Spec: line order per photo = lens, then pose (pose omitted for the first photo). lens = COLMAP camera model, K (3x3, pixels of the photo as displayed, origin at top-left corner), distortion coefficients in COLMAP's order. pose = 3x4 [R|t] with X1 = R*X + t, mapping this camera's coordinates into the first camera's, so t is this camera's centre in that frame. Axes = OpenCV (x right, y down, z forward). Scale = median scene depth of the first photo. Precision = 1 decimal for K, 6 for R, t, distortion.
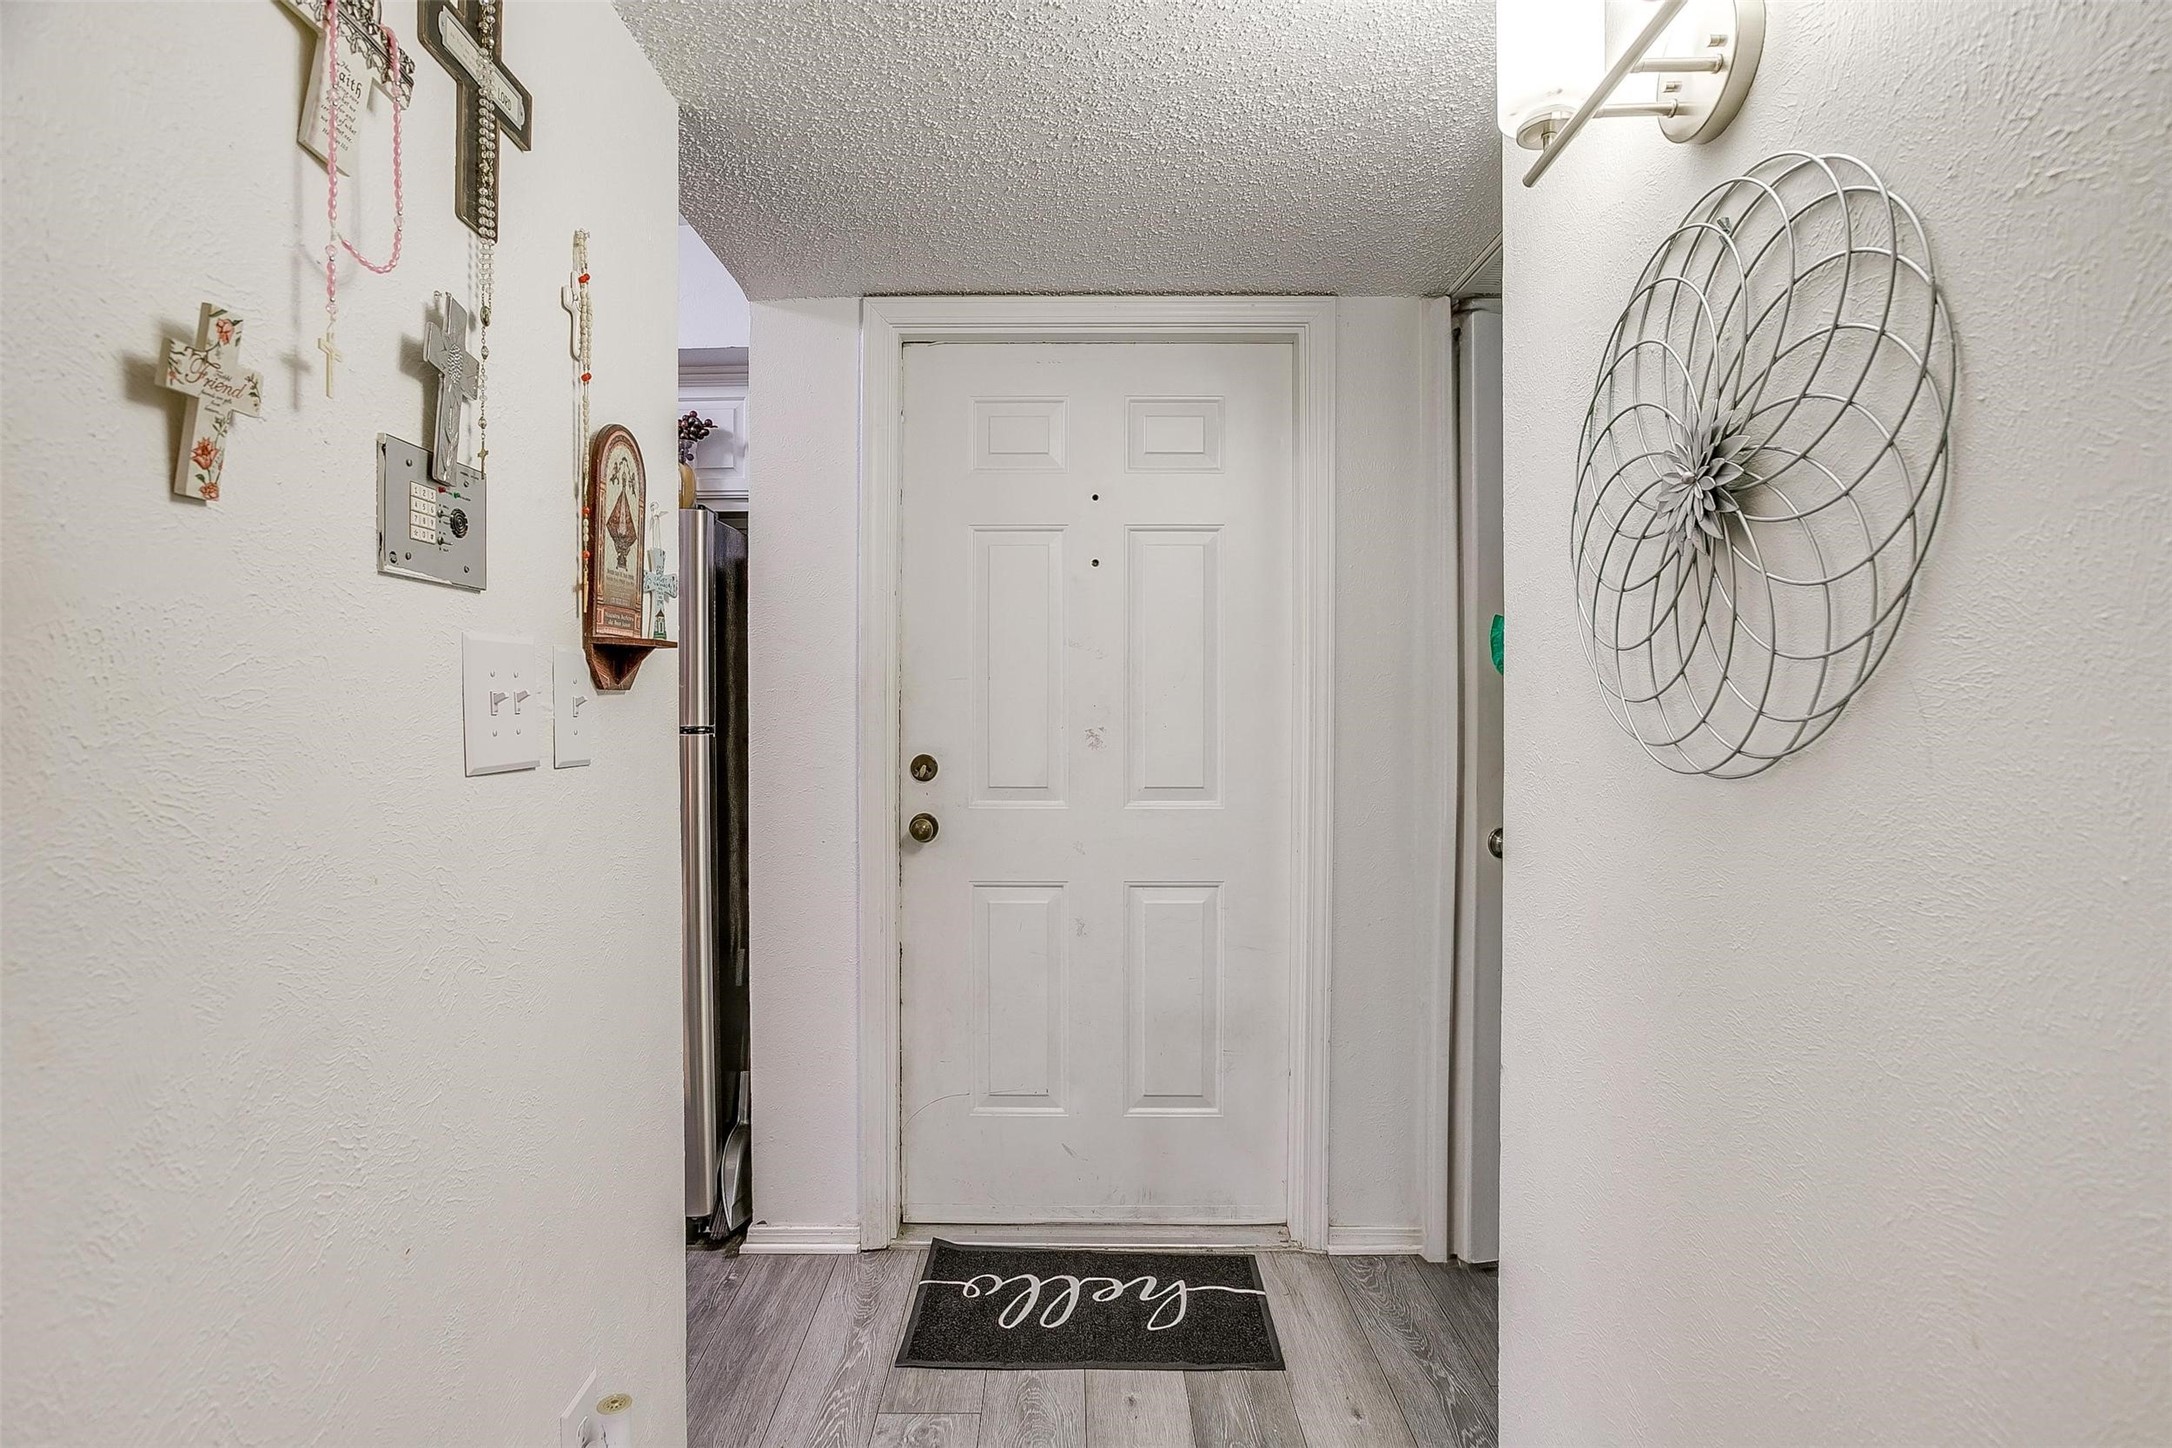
lens RADIAL K [[1059.4, 0, 1053.9], [0, 1059.4, 721.9], [0, 0, 1]] dist [-0.030218, 0.000121]
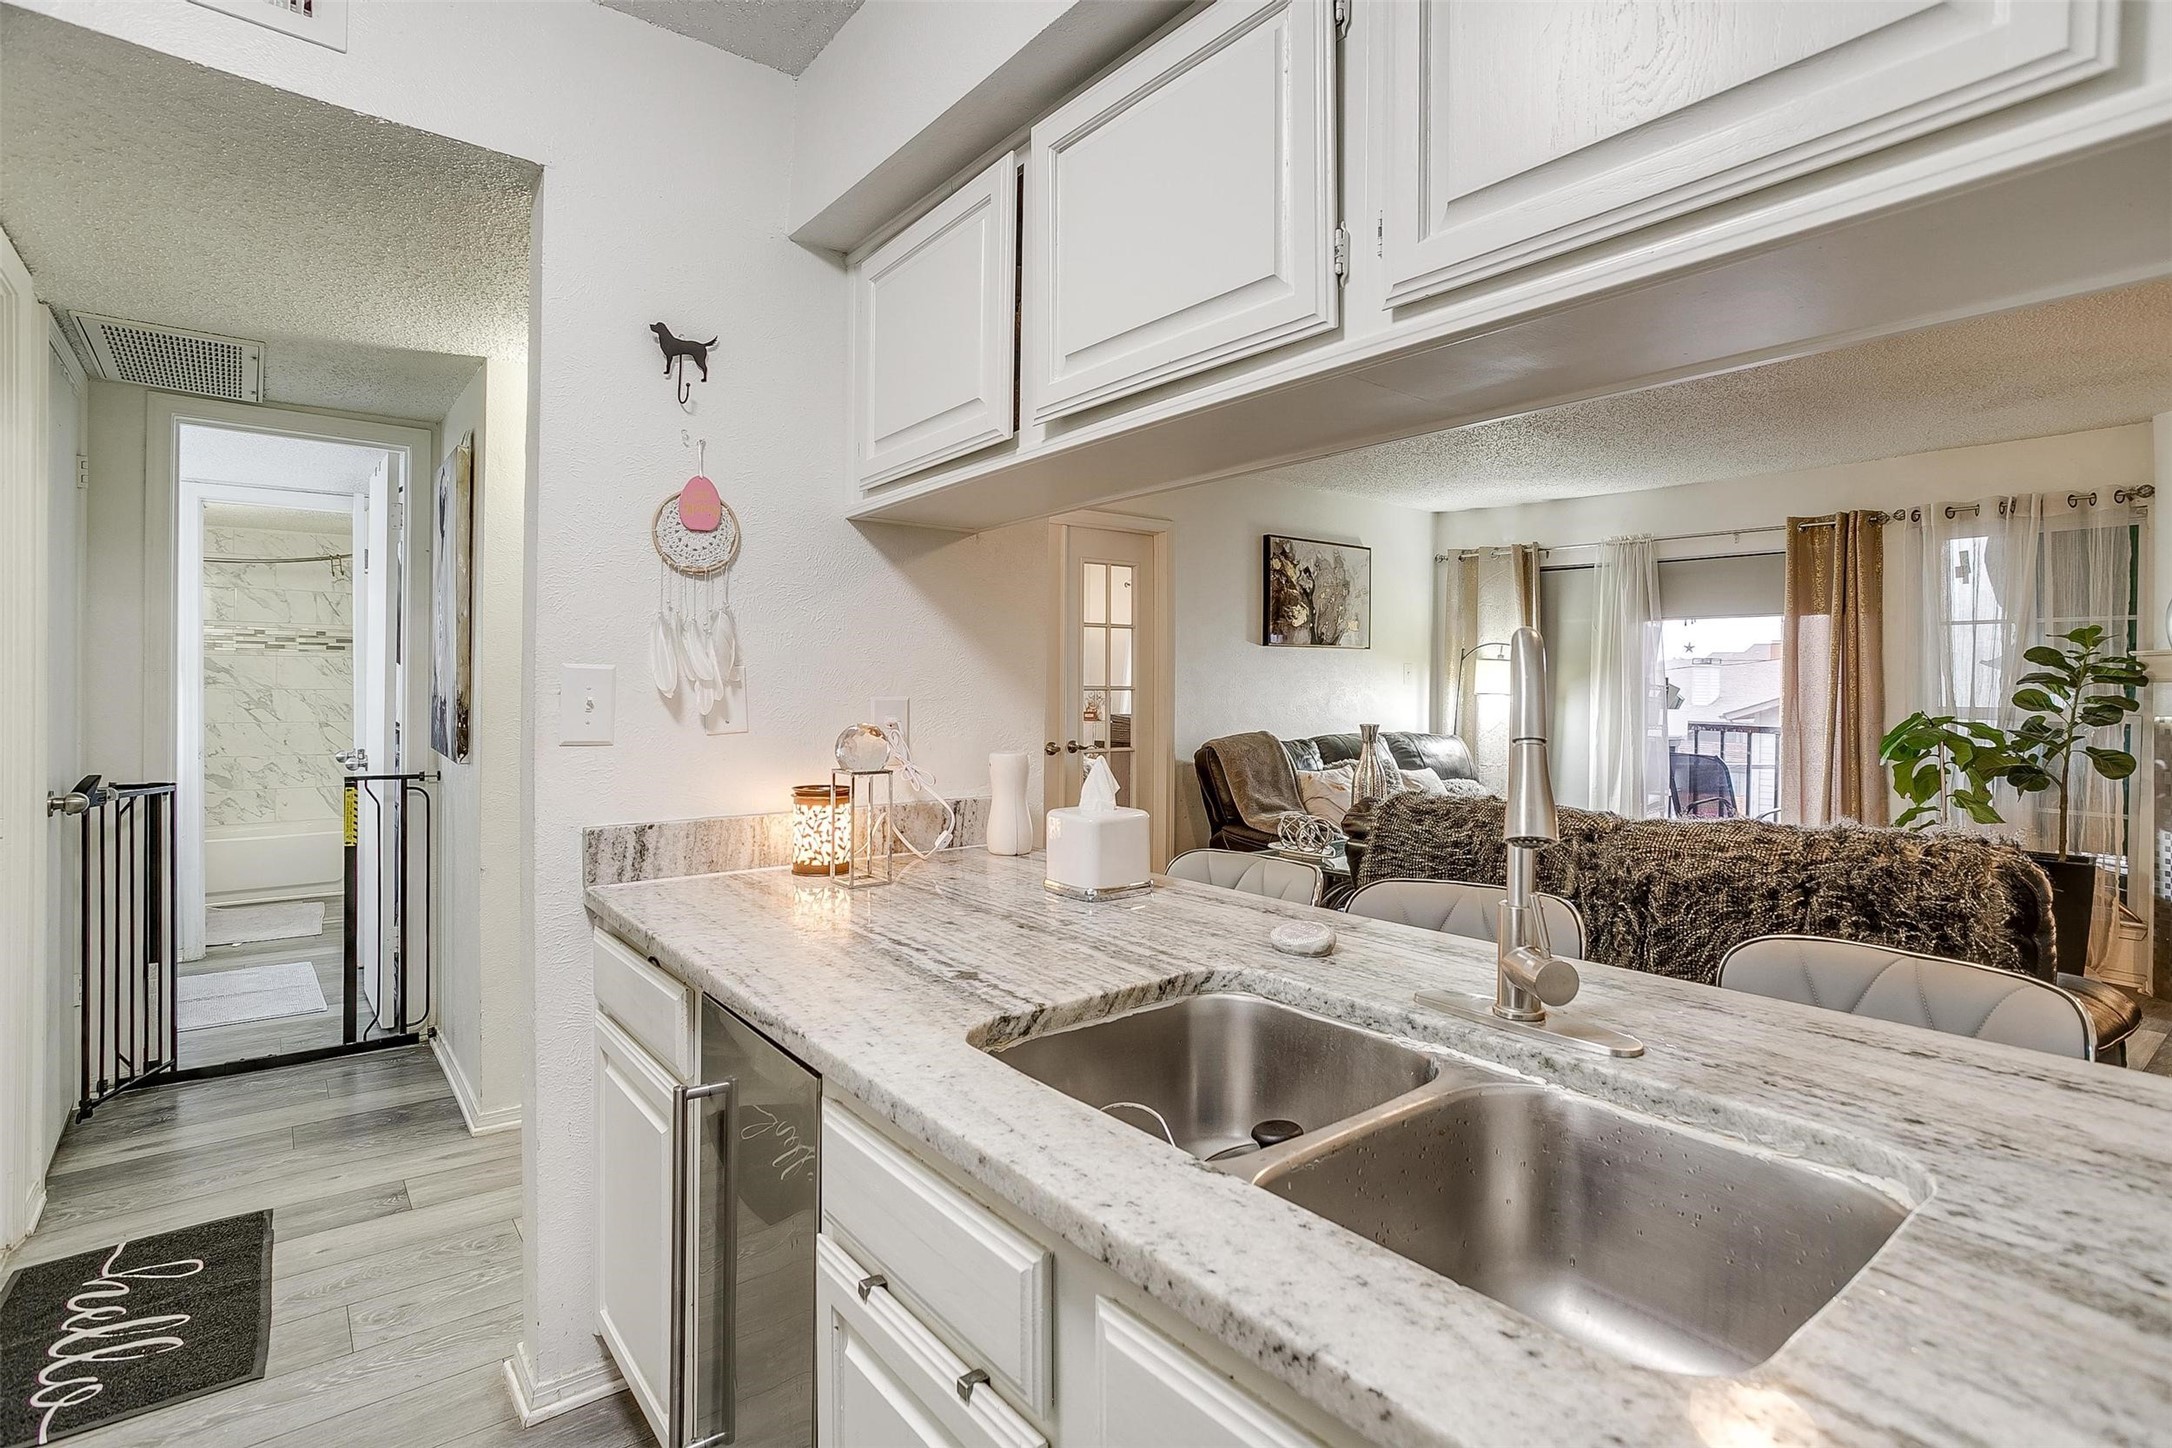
lens RADIAL K [[1065.0, 0, 1067.6], [0, 1065.0, 692.5], [0, 0, 1]] dist [-0.046266, 0.035400]
pose [[-0.623032, -0.008369, 0.782151, -1.860575], [0.005686, 0.999868, 0.015228, -0.030450], [-0.782175, 0.013935, -0.622902, 1.386725]]
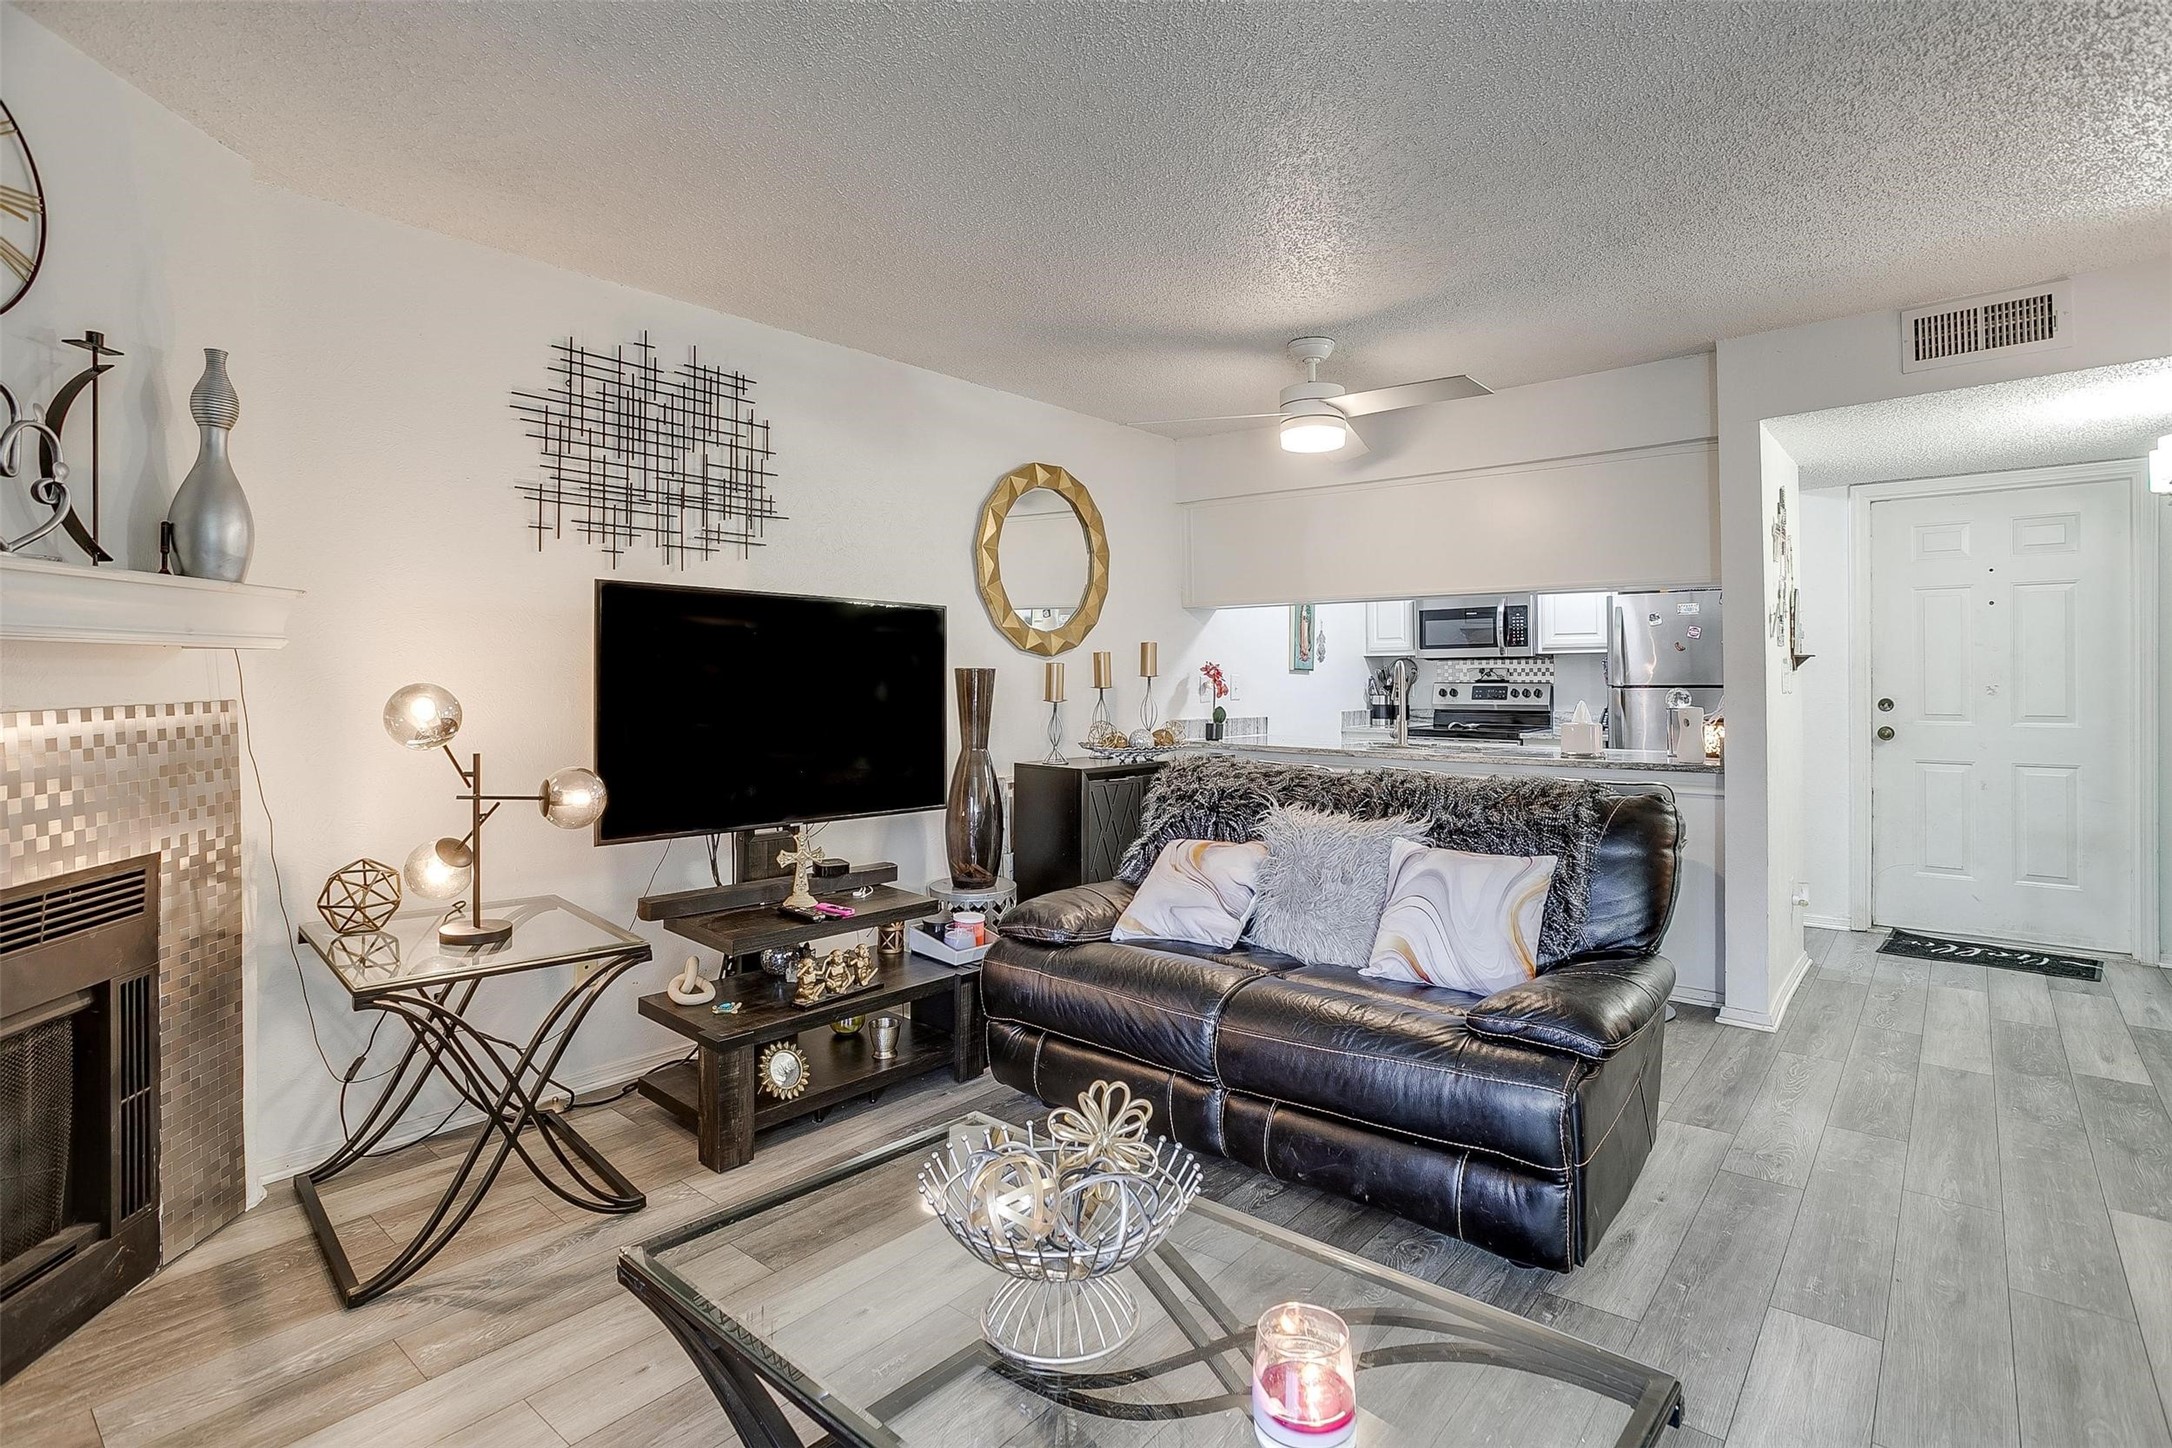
lens RADIAL K [[1078.9, 0, 1094.2], [0, 1078.9, 674.5], [0, 0, 1]] dist [-0.059194, 0.036757]
pose [[0.778292, -0.004129, -0.627889, -0.053498], [-0.006847, 0.999863, -0.015062, 0.045284], [0.627866, 0.016022, 0.778157, -2.714308]]
